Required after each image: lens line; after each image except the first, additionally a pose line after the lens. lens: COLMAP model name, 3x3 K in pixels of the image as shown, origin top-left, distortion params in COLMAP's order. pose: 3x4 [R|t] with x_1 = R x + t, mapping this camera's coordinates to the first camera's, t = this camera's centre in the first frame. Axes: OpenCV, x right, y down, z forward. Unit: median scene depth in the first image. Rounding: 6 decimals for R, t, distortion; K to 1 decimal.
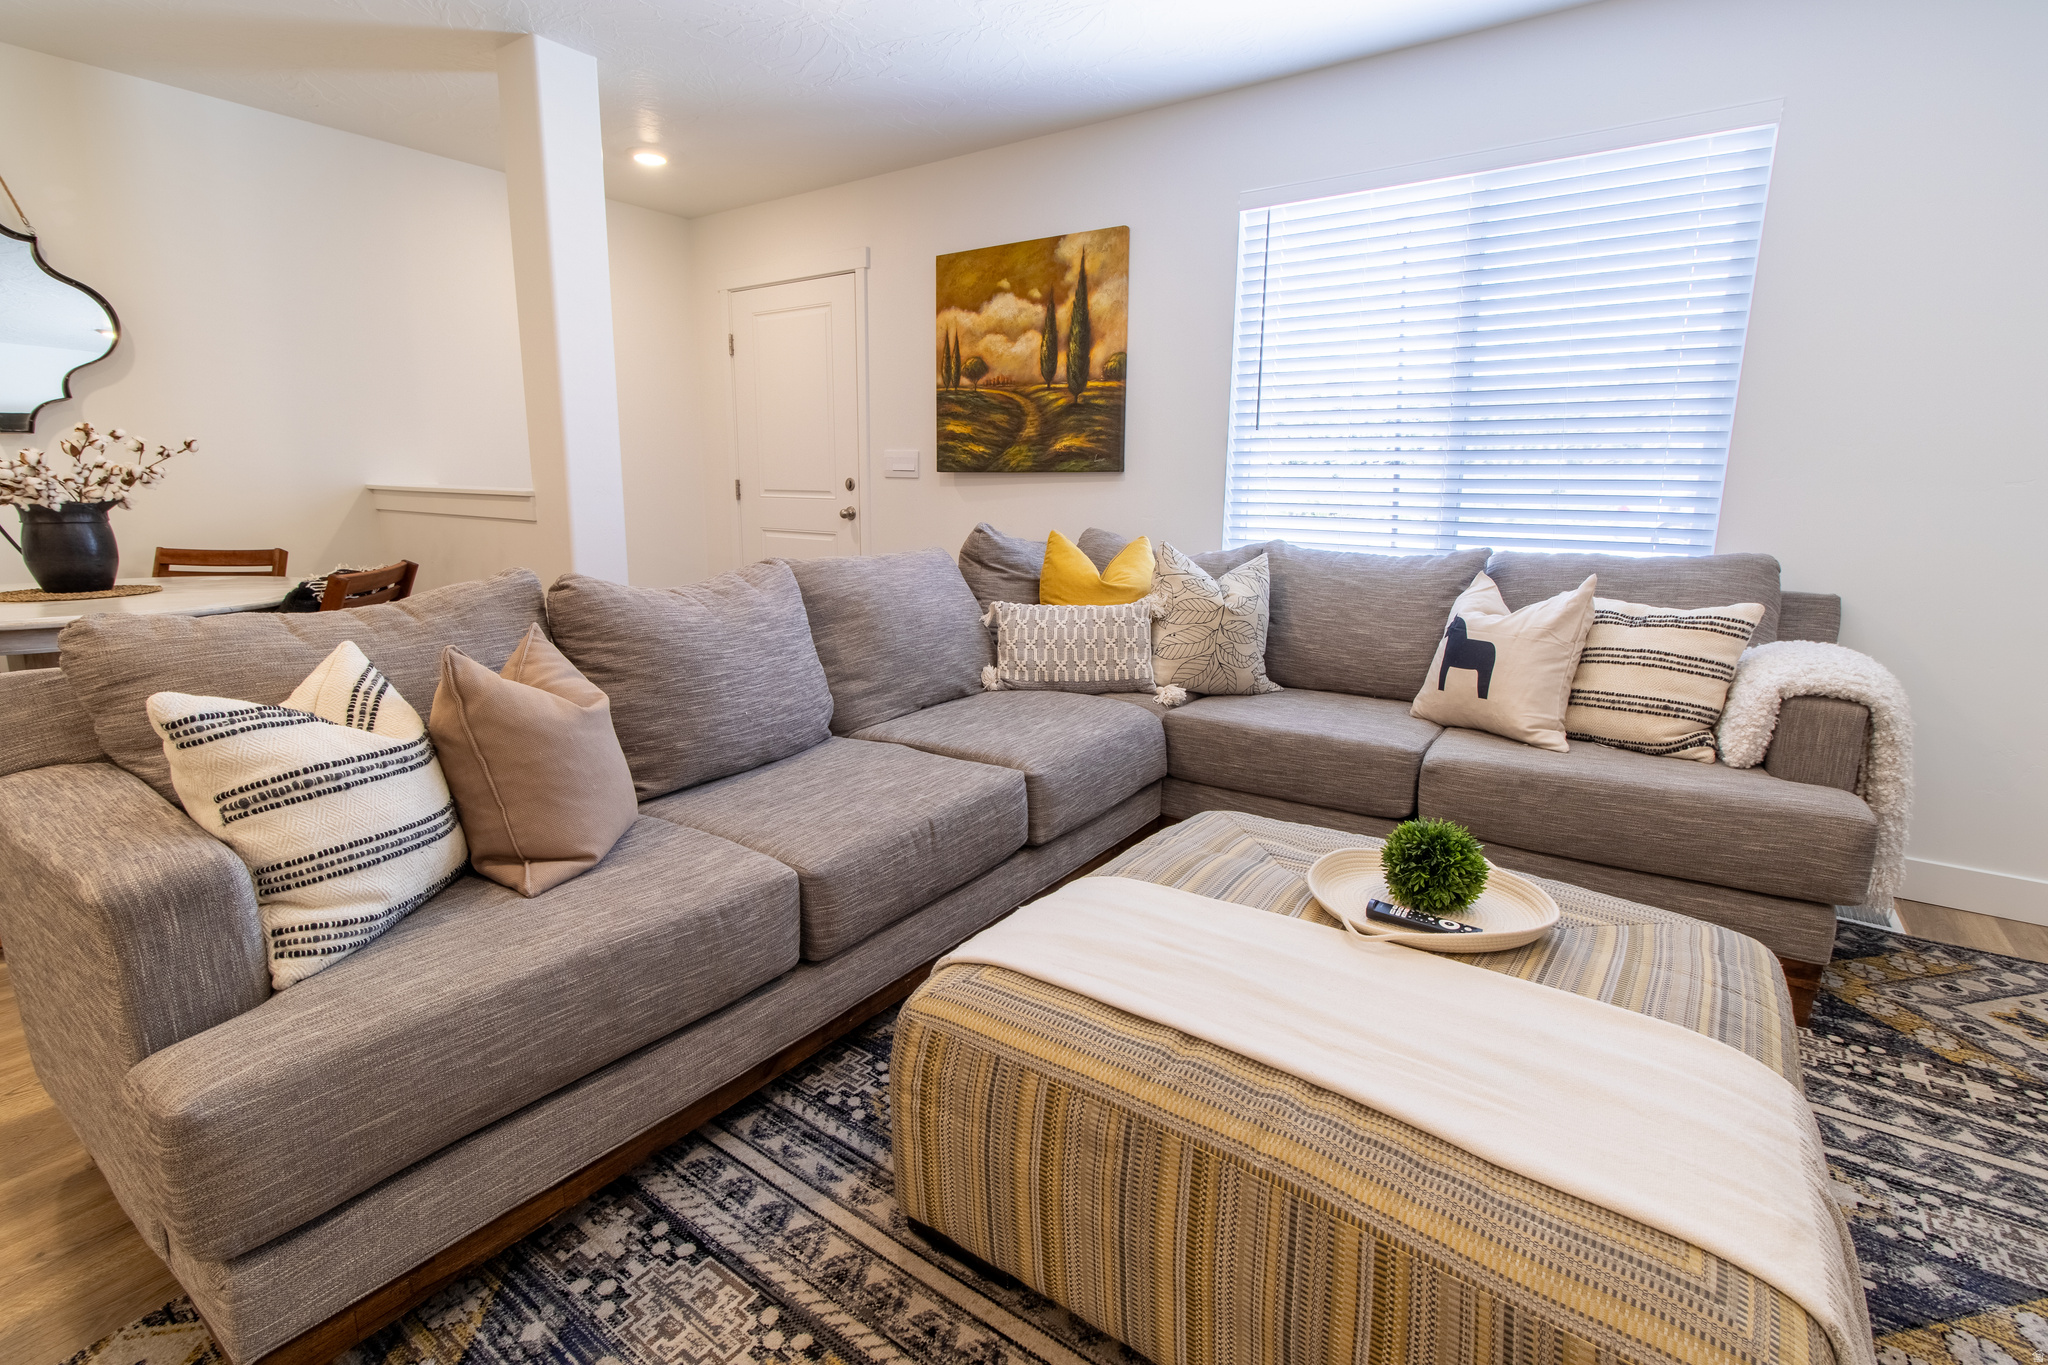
lens RADIAL K [[959.1, 0, 1043.0], [0, 959.1, 672.3], [0, 0, 1]] dist [0.003467, 0.000923]
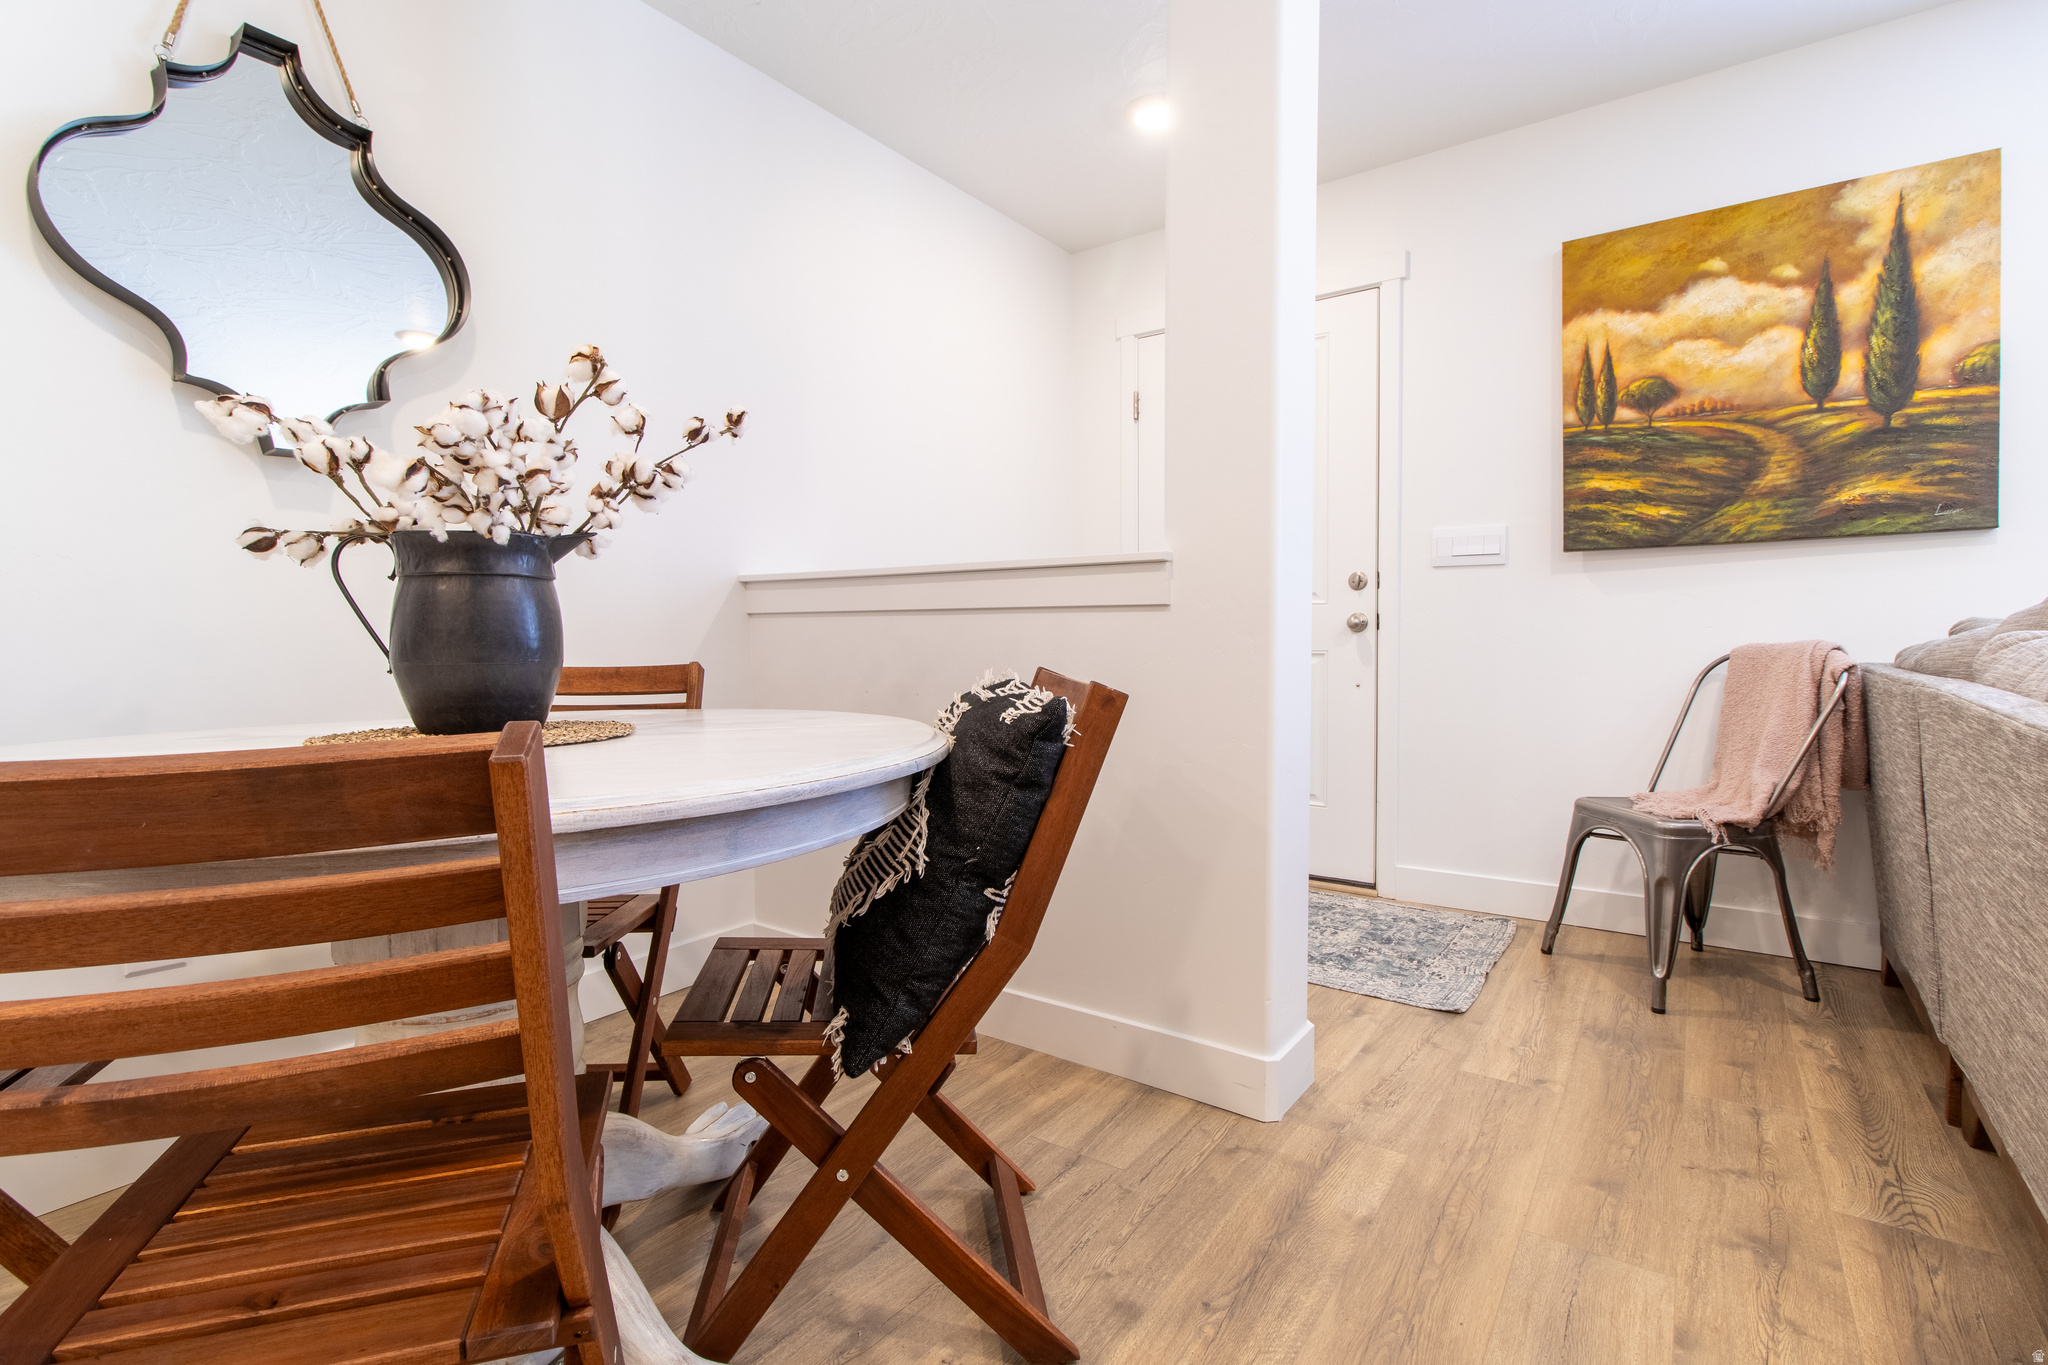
lens RADIAL K [[959.1, 0, 1023.5], [0, 959.1, 678.4], [0, 0, 1]] dist [0.003467, 0.000923]
pose [[0.999869, -0.014697, -0.006756, -0.520588], [0.013434, 0.987153, -0.159211, -0.023871], [0.009010, 0.159099, 0.987222, 0.387832]]
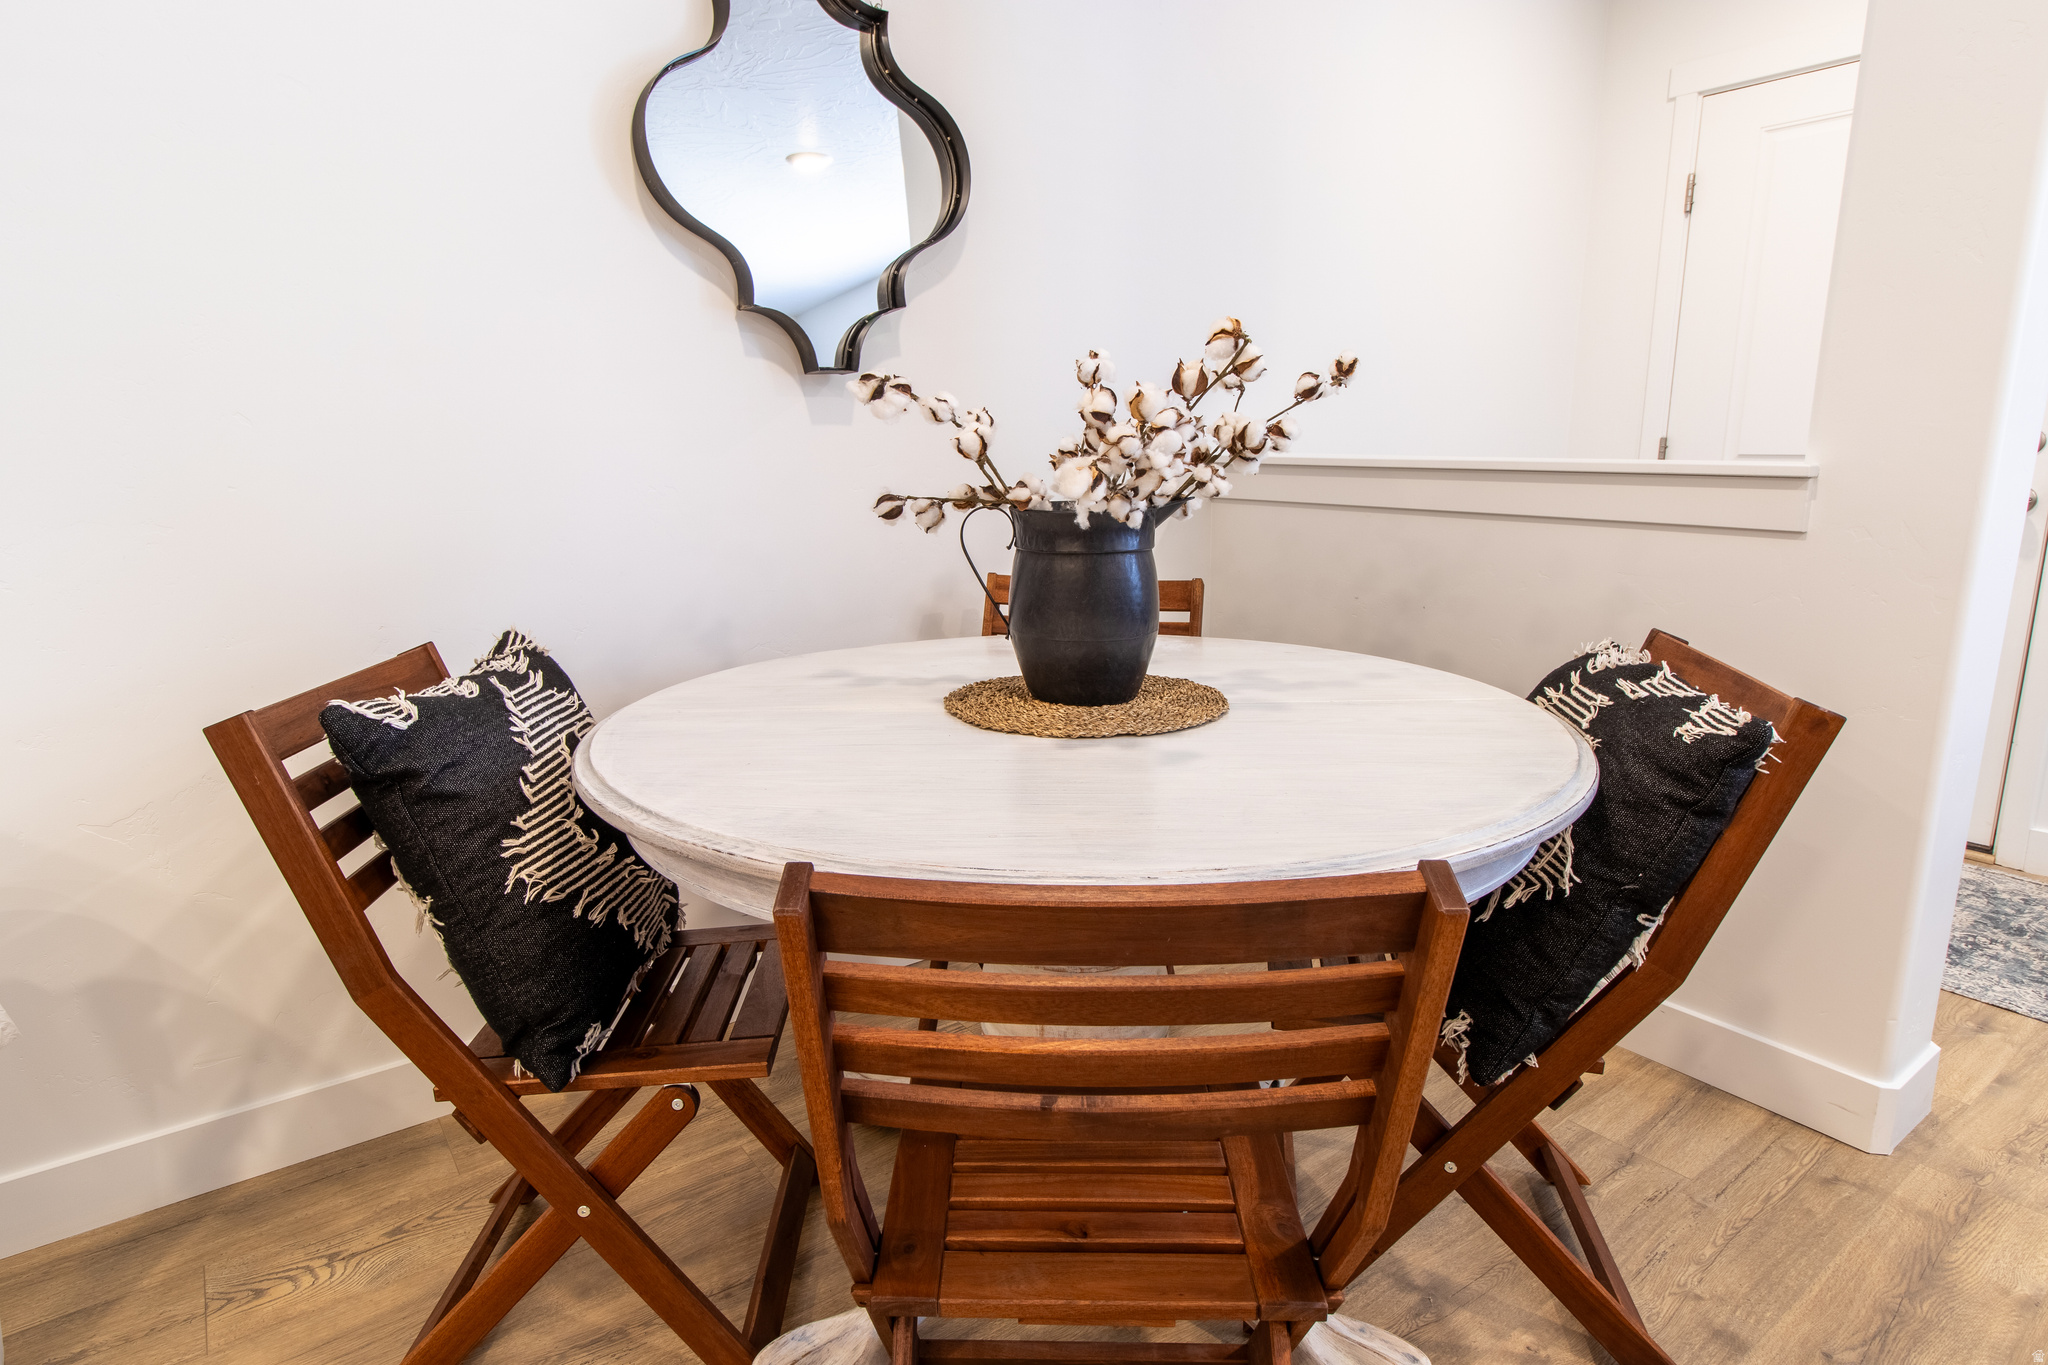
lens RADIAL K [[1123.5, 0, 1021.8], [0, 1123.5, 680.6], [0, 0, 1]] dist [0.002311, 0.002376]
pose [[0.948473, 0.046992, -0.313353, -0.602399], [-0.043825, 0.998892, 0.017148, -0.070119], [0.313811, -0.002532, 0.949482, 0.333003]]
